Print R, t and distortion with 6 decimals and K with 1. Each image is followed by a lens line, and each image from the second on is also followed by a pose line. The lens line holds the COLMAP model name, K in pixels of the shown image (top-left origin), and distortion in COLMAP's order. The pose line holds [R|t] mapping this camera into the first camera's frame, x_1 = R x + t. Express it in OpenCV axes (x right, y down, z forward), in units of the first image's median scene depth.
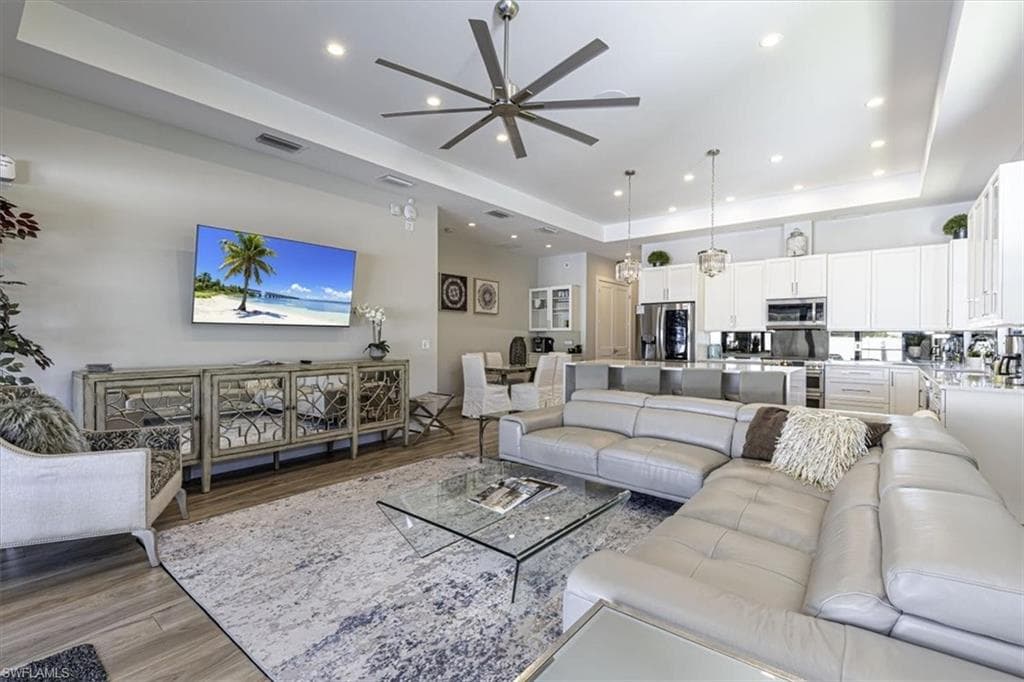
lens RADIAL K [[459.3, 0, 517.7], [0, 459.3, 339.2], [0, 0, 1]] dist [0.012320, -0.000861]
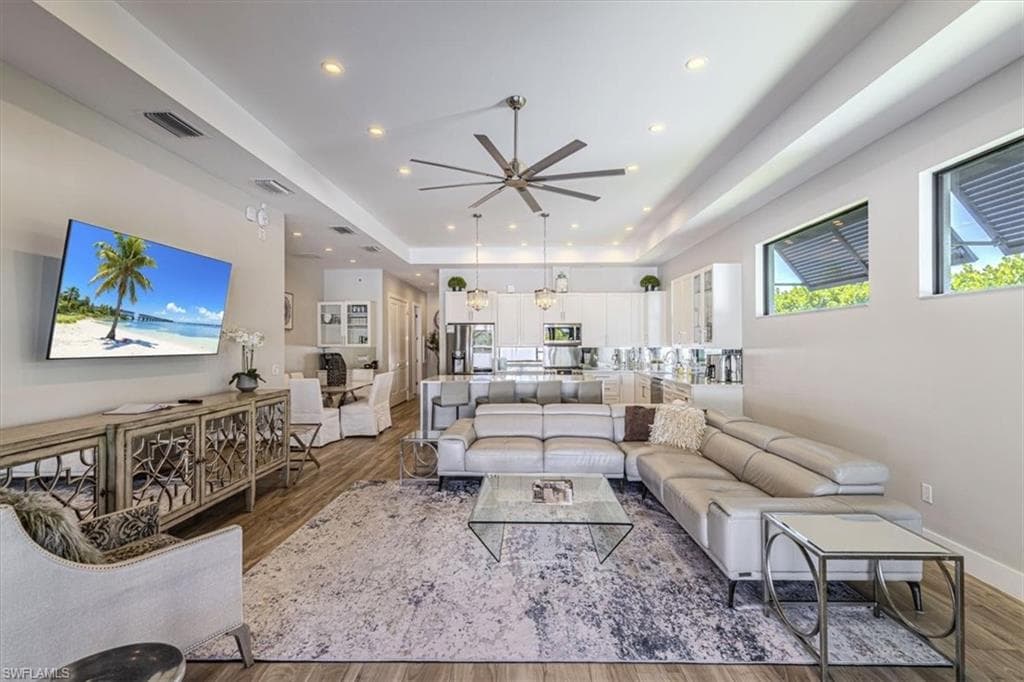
lens RADIAL K [[459.3, 0, 519.5], [0, 459.3, 341.6], [0, 0, 1]] dist [0.012320, -0.000861]
pose [[0.787770, -0.004071, 0.615957, -0.496785], [0.009214, 0.999944, -0.005175, -0.044609], [-0.615901, 0.009752, 0.787763, 0.022506]]
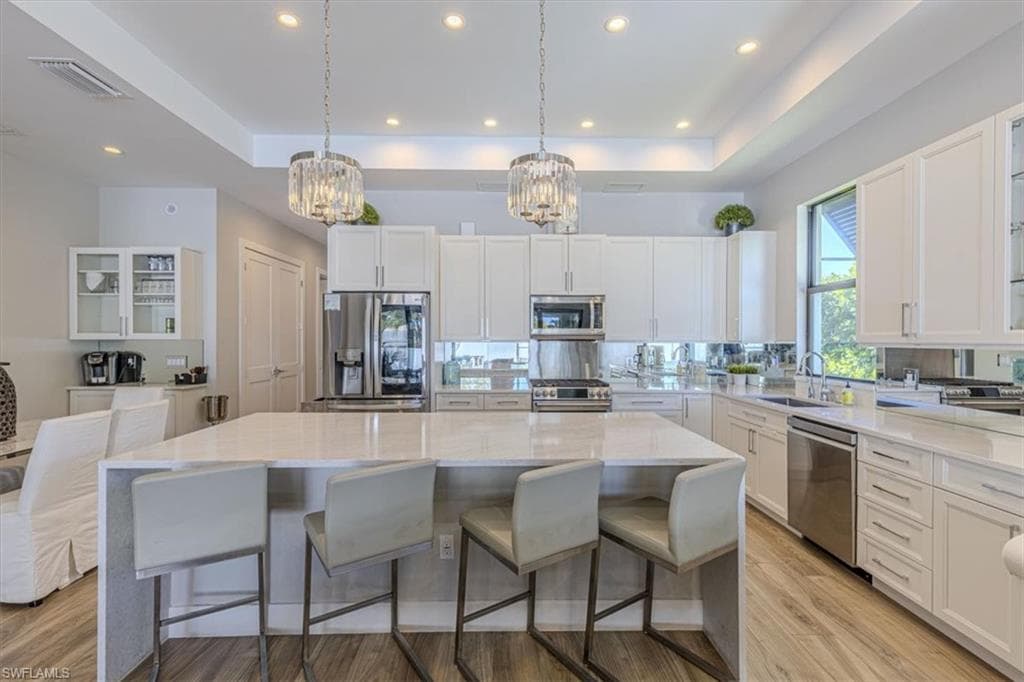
lens RADIAL K [[420.2, 0, 496.8], [0, 420.2, 340.1], [0, 0, 1]] dist [-0.002107, -0.000045]
pose [[0.766014, -0.008922, 0.642762, 0.177544], [0.003763, 0.999949, 0.009395, -0.042186], [-0.642813, -0.004778, 0.766008, 0.886076]]
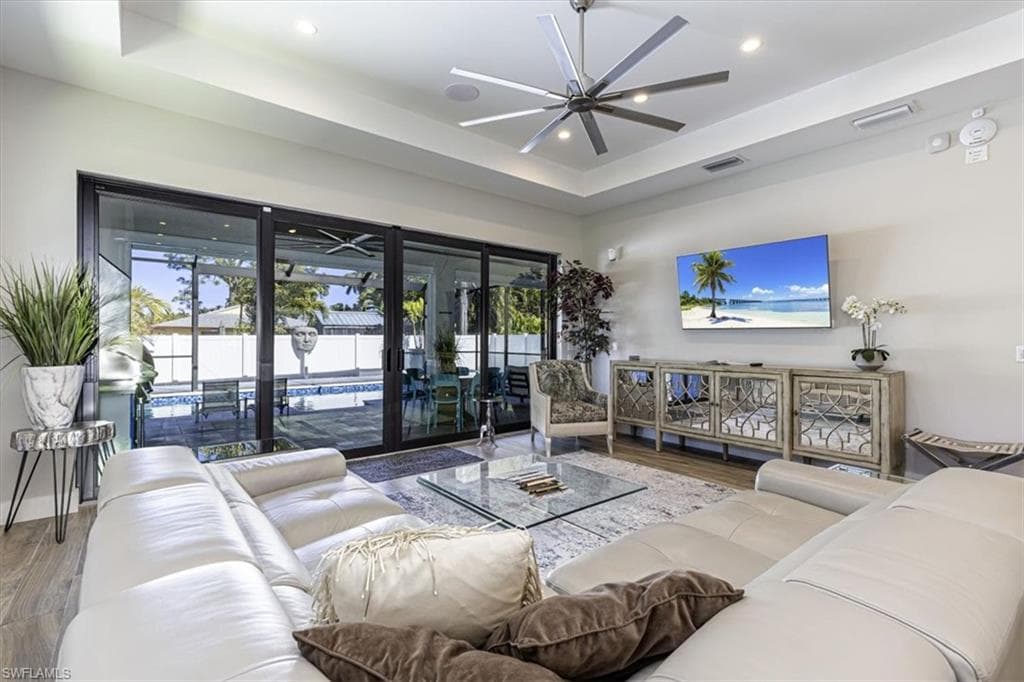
lens RADIAL K [[459.3, 0, 518.9], [0, 459.3, 340.5], [0, 0, 1]] dist [0.012320, -0.000861]
pose [[-0.197054, 0.004295, -0.980383, 0.611349], [-0.005065, 0.999973, 0.005398, -0.005980], [0.980380, 0.006029, -0.197027, 0.683886]]
